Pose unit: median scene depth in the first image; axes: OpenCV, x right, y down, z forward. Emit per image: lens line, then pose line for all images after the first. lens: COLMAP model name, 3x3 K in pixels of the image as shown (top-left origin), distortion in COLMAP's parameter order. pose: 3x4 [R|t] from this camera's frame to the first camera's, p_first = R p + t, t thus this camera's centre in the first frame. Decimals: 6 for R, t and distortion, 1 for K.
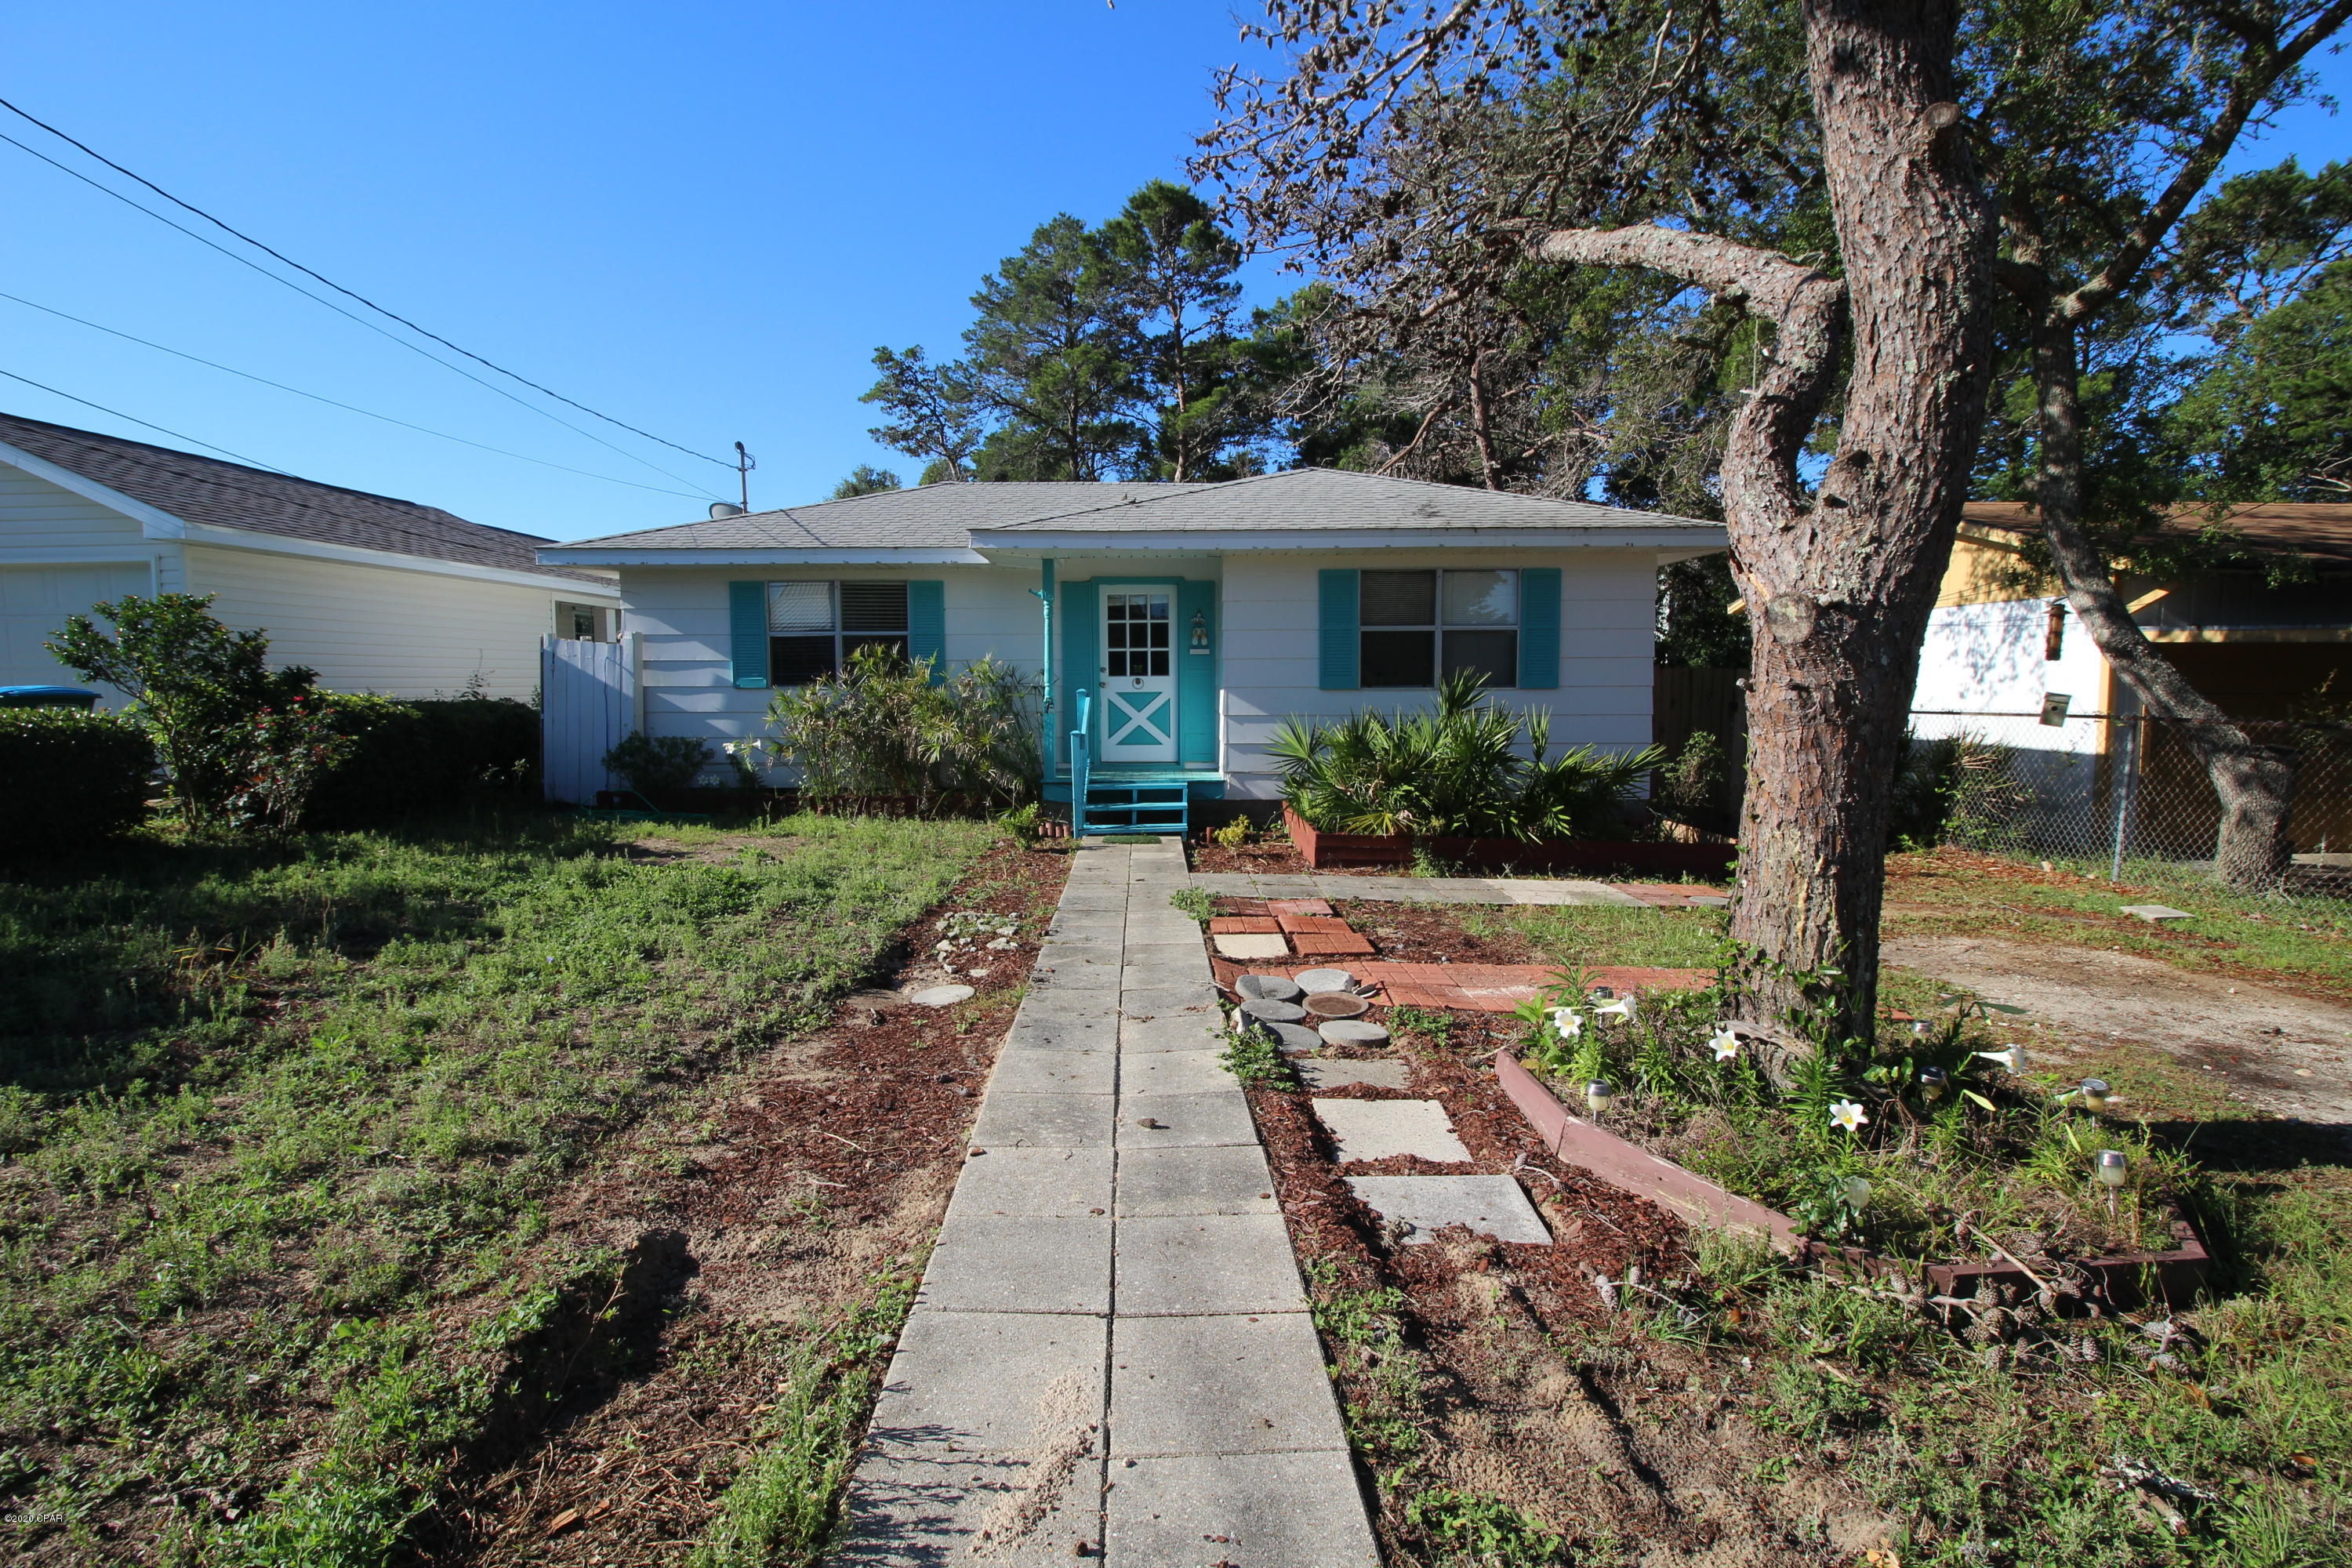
lens RADIAL K [[1101.5, 0, 1171.6], [0, 1101.5, 767.4], [0, 0, 1]] dist [0.002960, -0.013156]
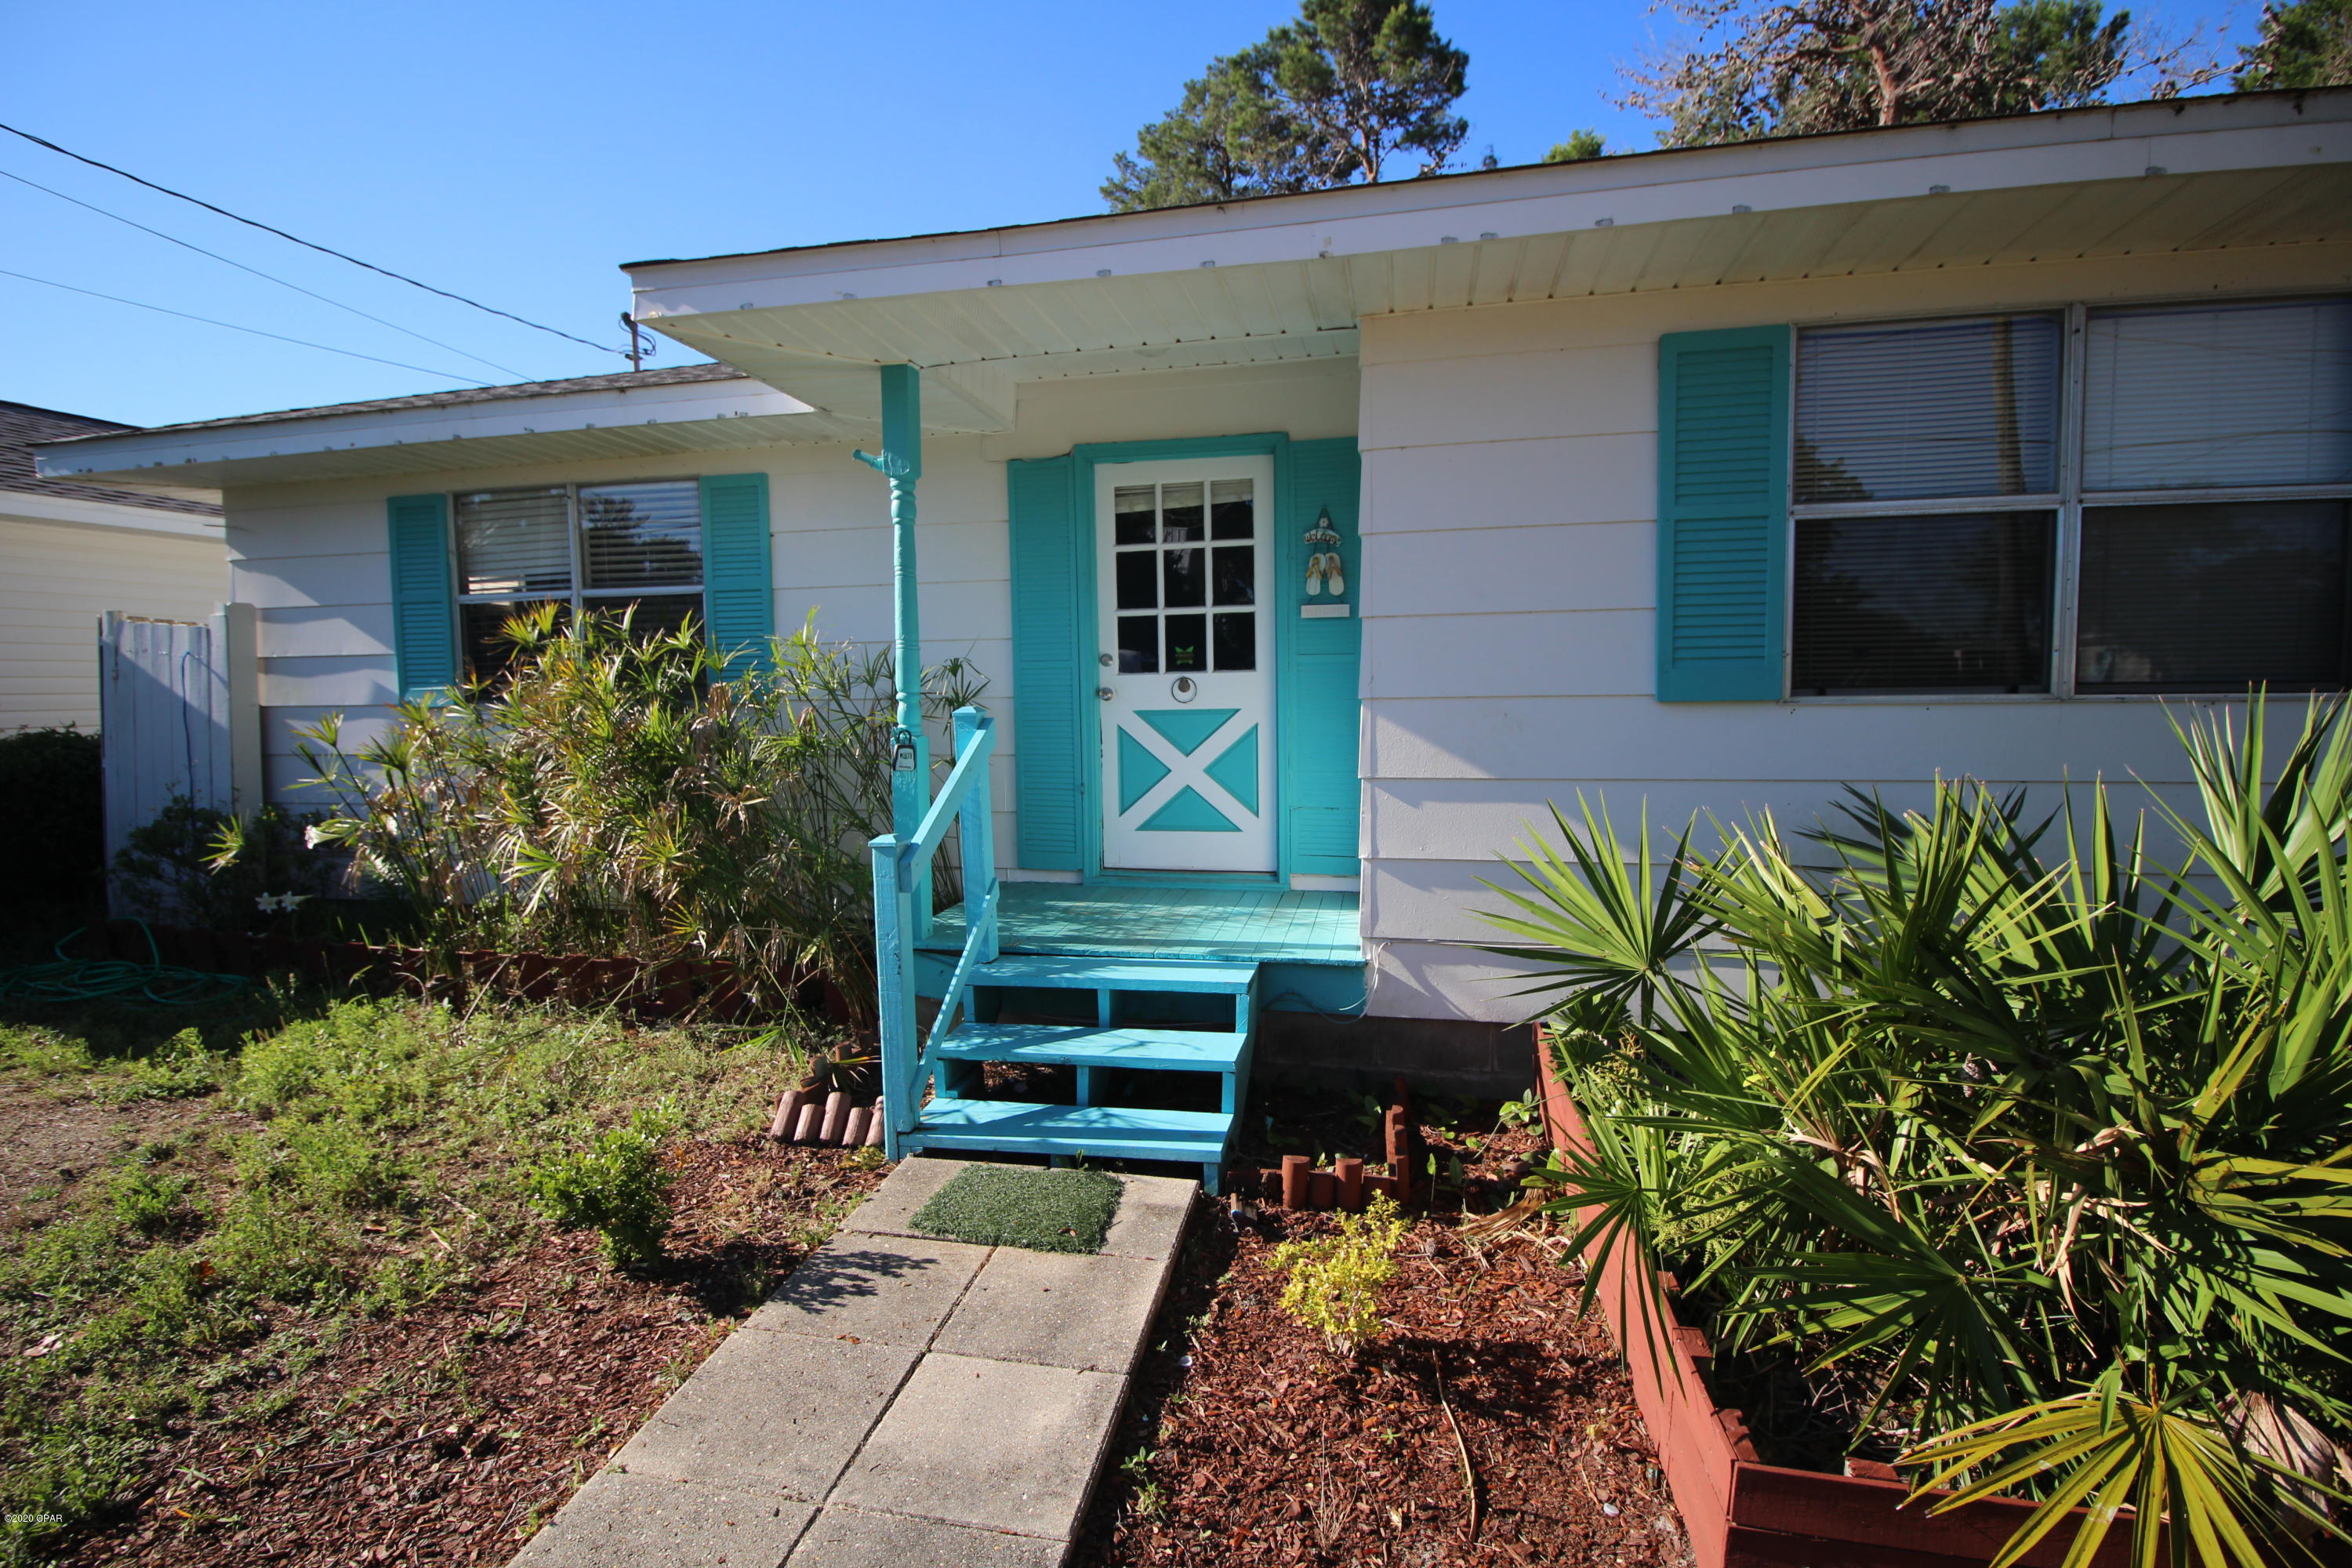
lens RADIAL K [[1101.5, 0, 1171.6], [0, 1101.5, 767.4], [0, 0, 1]] dist [0.002960, -0.013156]
pose [[0.978336, 0.003318, -0.206997, 0.054491], [-0.004588, 0.999973, -0.005656, -0.043404], [0.206973, 0.006484, 0.978325, 0.577958]]
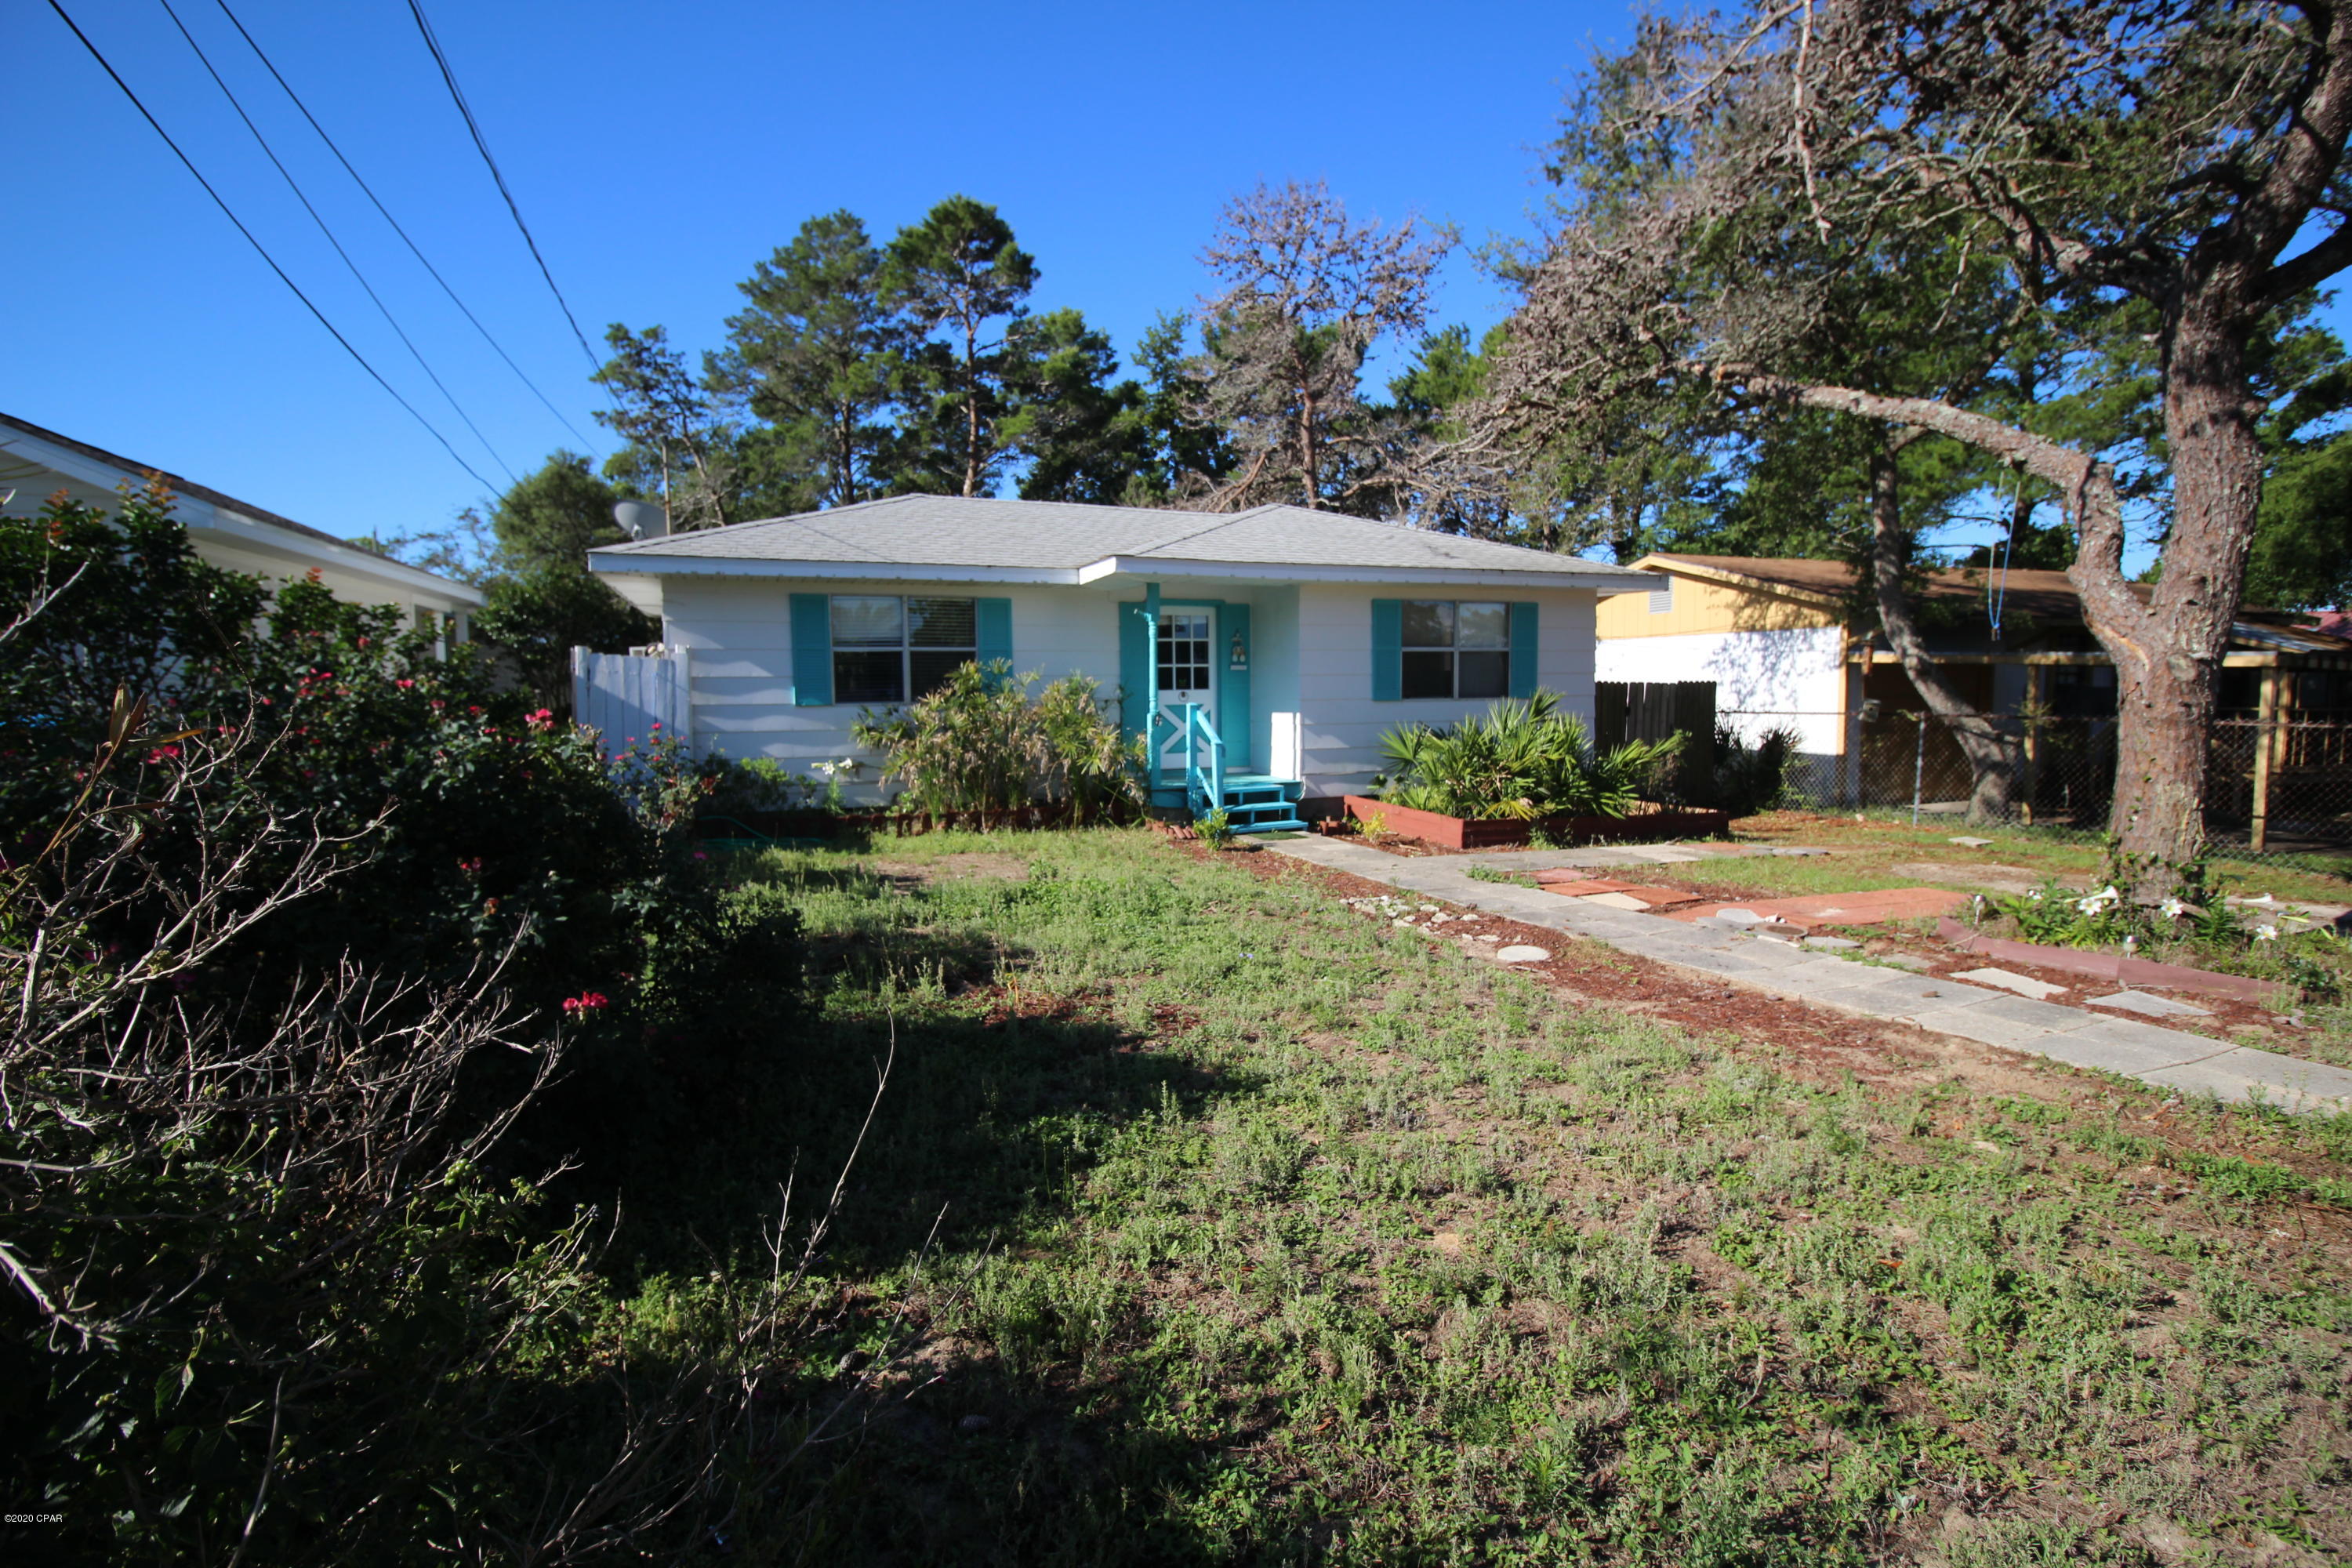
lens RADIAL K [[1101.5, 0, 1171.6], [0, 1101.5, 767.4], [0, 0, 1]] dist [0.002960, -0.013156]
pose [[0.925675, -0.034555, 0.376737, -0.456877], [0.035831, 0.999351, 0.003622, -0.010540], [-0.376618, 0.010146, 0.926313, -0.006562]]
